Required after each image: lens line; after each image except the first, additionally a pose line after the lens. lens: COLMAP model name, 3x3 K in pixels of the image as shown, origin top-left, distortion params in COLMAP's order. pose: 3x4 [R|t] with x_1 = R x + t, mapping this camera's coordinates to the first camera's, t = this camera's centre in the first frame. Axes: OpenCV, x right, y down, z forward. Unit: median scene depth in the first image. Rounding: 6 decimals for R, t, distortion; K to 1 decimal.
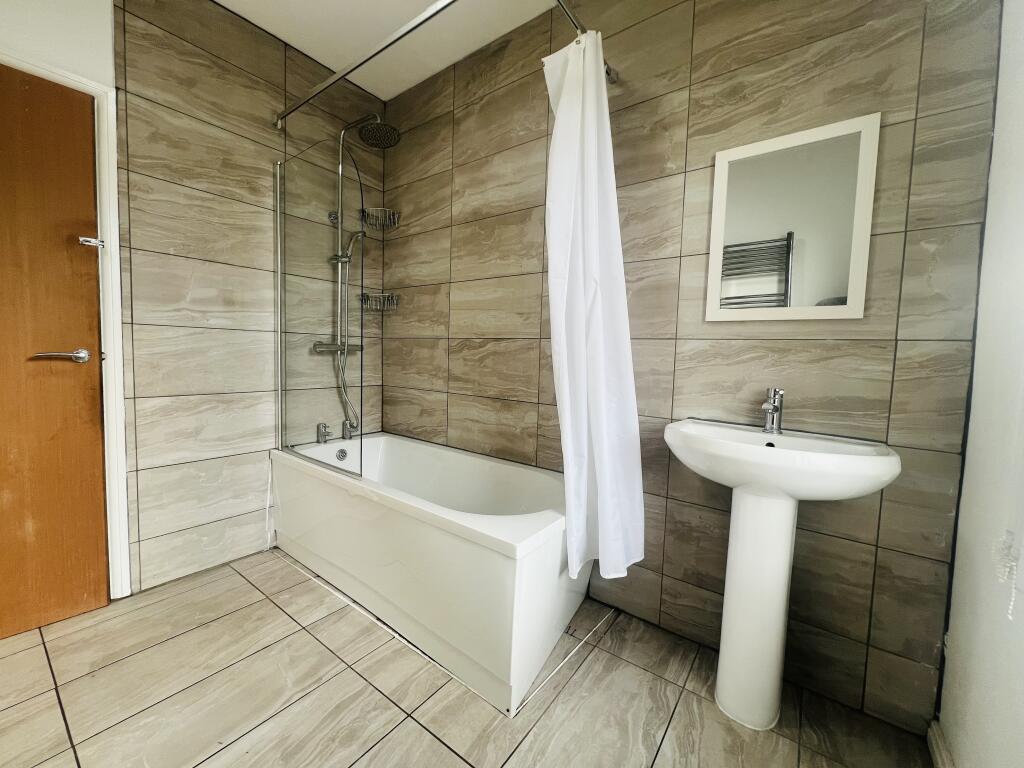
lens RADIAL K [[414.2, 0, 507.9], [0, 414.2, 380.0], [0, 0, 1]] dist [-0.001343, -0.000727]
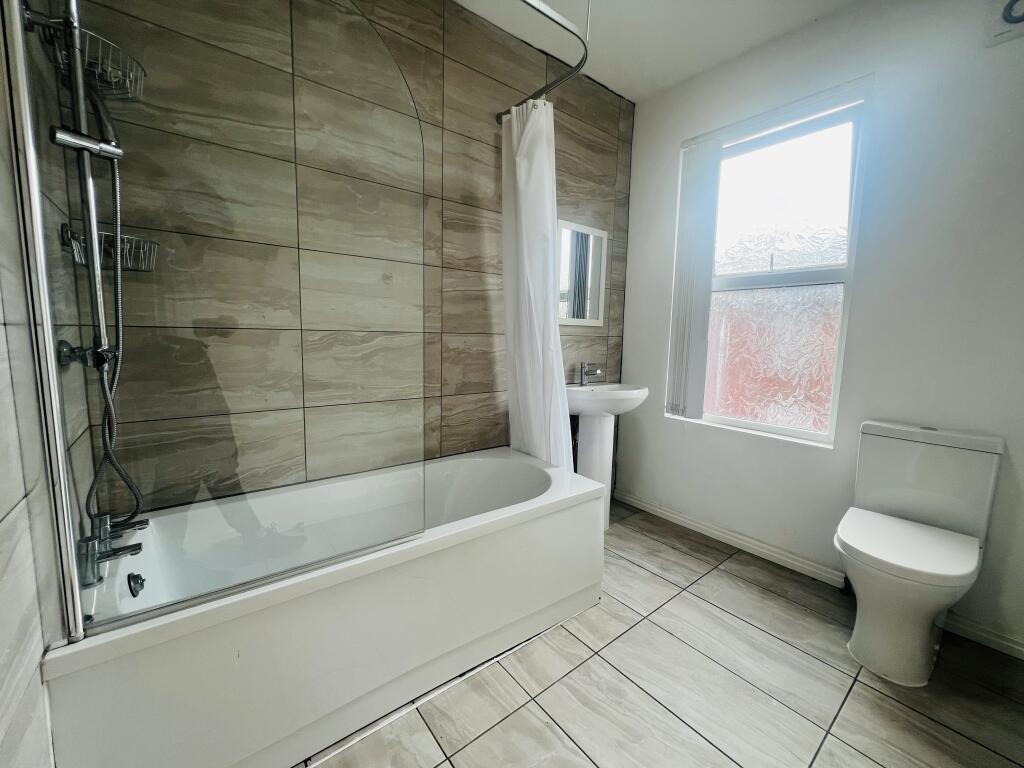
lens RADIAL K [[414.2, 0, 507.9], [0, 414.2, 380.0], [0, 0, 1]] dist [-0.001343, -0.000727]
pose [[0.252435, -0.134533, 0.958216, -0.846752], [0.048110, 0.990808, 0.126435, -0.103115], [-0.966417, 0.014184, 0.256587, 0.567181]]
